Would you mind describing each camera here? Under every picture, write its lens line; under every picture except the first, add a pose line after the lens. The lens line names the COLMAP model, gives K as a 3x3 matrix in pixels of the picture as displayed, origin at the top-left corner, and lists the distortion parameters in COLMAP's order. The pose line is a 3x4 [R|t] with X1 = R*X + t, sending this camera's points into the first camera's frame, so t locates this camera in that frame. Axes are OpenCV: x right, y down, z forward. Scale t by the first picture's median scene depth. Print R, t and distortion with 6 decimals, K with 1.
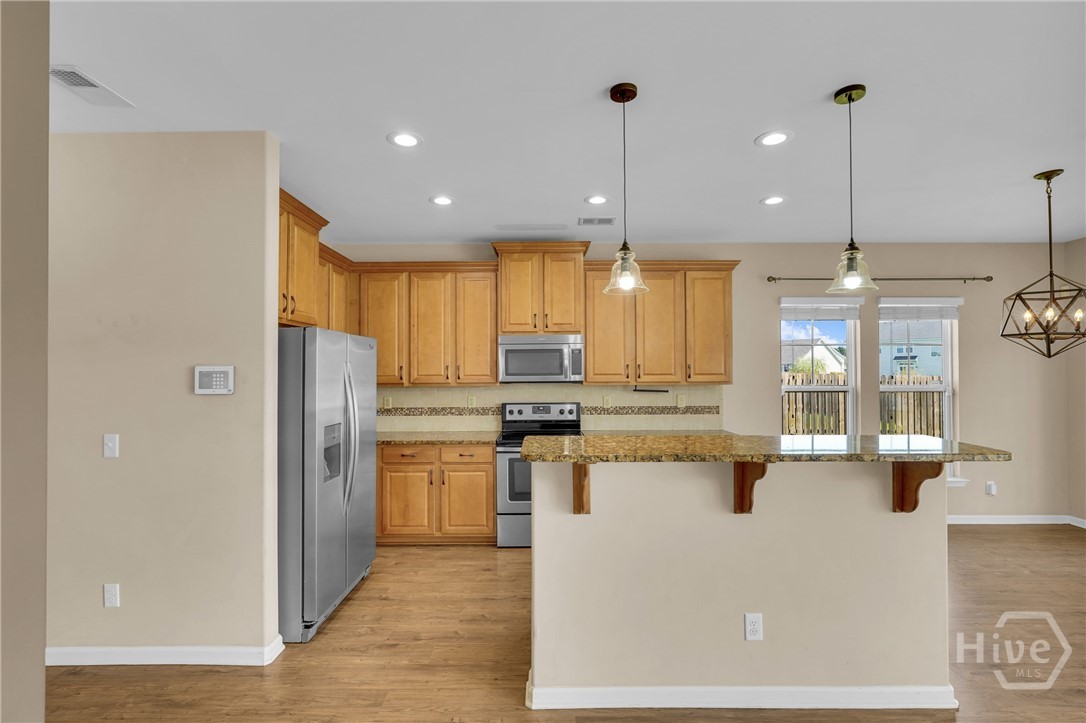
lens RADIAL K [[480.4, 0, 546.0], [0, 480.4, 361.7], [0, 0, 1]] dist [0.002652, 0.001302]
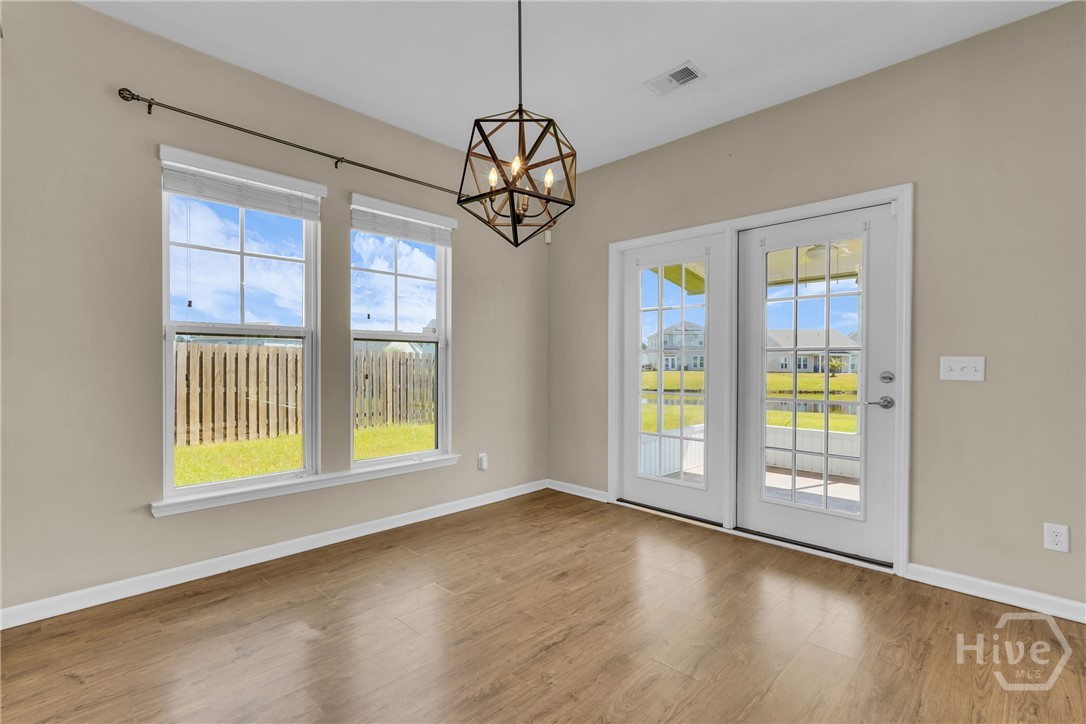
lens RADIAL K [[480.4, 0, 542.9], [0, 480.4, 364.1], [0, 0, 1]] dist [0.002652, 0.001302]
pose [[0.703324, 0.000711, 0.710869, 0.464653], [-0.014964, 0.999793, 0.013806, 0.094356], [-0.710712, -0.020348, 0.703189, 0.400425]]
